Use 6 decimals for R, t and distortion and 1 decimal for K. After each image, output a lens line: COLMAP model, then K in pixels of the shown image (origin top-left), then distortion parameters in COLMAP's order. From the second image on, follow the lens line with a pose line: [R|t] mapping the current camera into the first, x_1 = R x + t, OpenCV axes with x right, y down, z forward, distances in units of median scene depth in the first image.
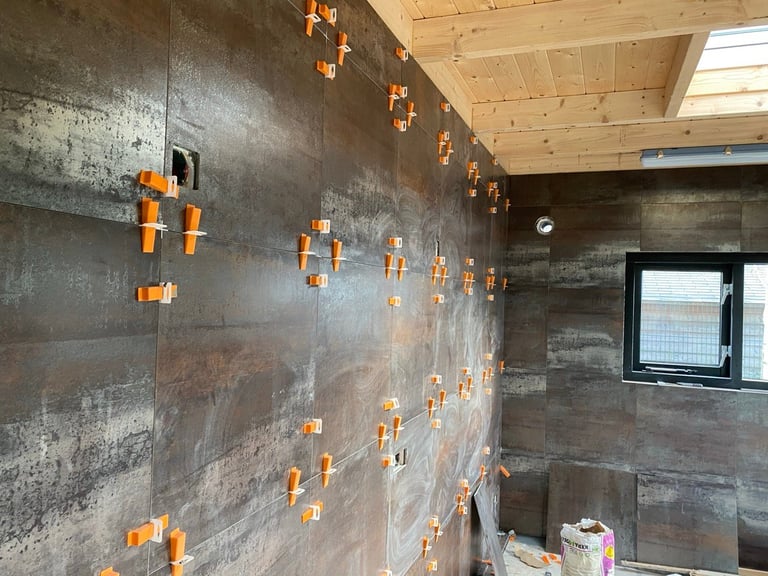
lens RADIAL K [[584.0, 0, 384.0], [0, 584.0, 288.0], [0, 0, 1]] dist [0.064981, -0.078755]
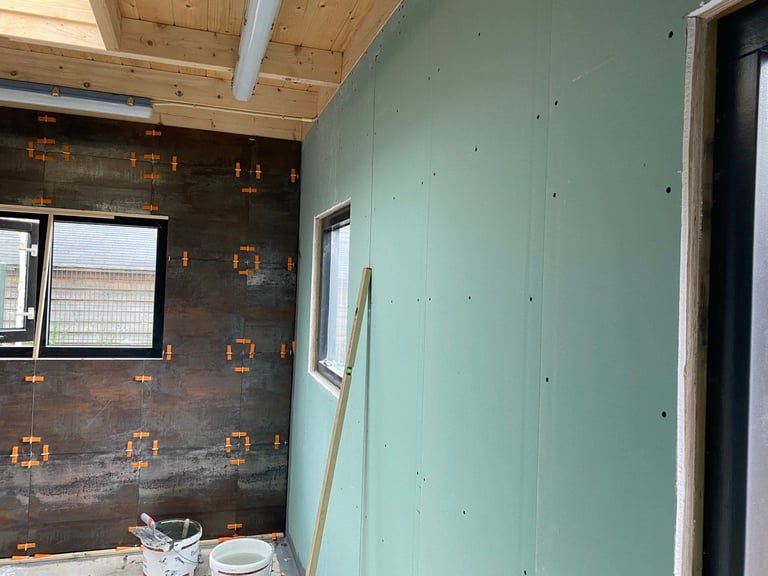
lens RADIAL K [[662.8, 0, 384.0], [0, 662.8, 288.0], [0, 0, 1]] dist [0.012393, 0.003148]
pose [[0.766218, -0.002935, 0.642575, 0.361195], [-0.027723, 0.998907, 0.037620, 0.010715], [-0.641983, -0.046639, 0.765299, -0.129134]]
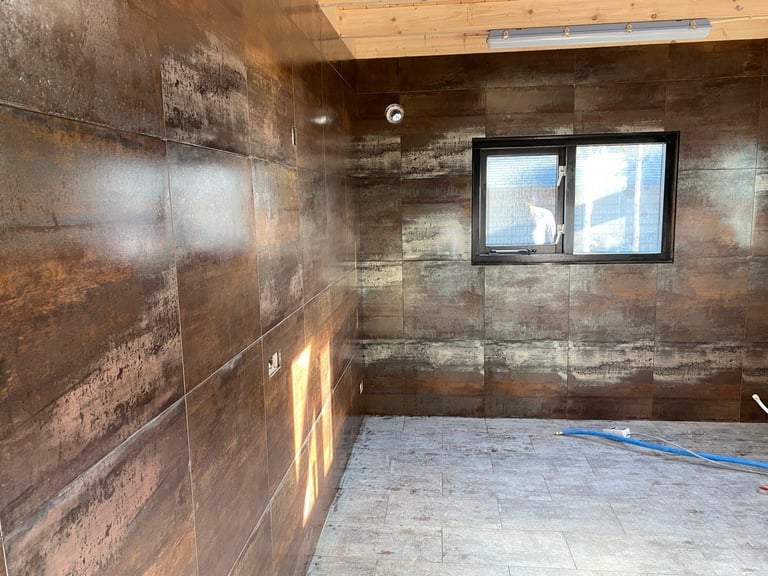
lens RADIAL K [[589.5, 0, 384.0], [0, 589.5, 288.0], [0, 0, 1]] dist [0.074803, -0.080260]
pose [[0.965928, -0.091214, 0.242203, -0.010487], [0.048807, 0.983243, 0.175647, 0.005426], [-0.254166, -0.157841, 0.954194, 0.023314]]
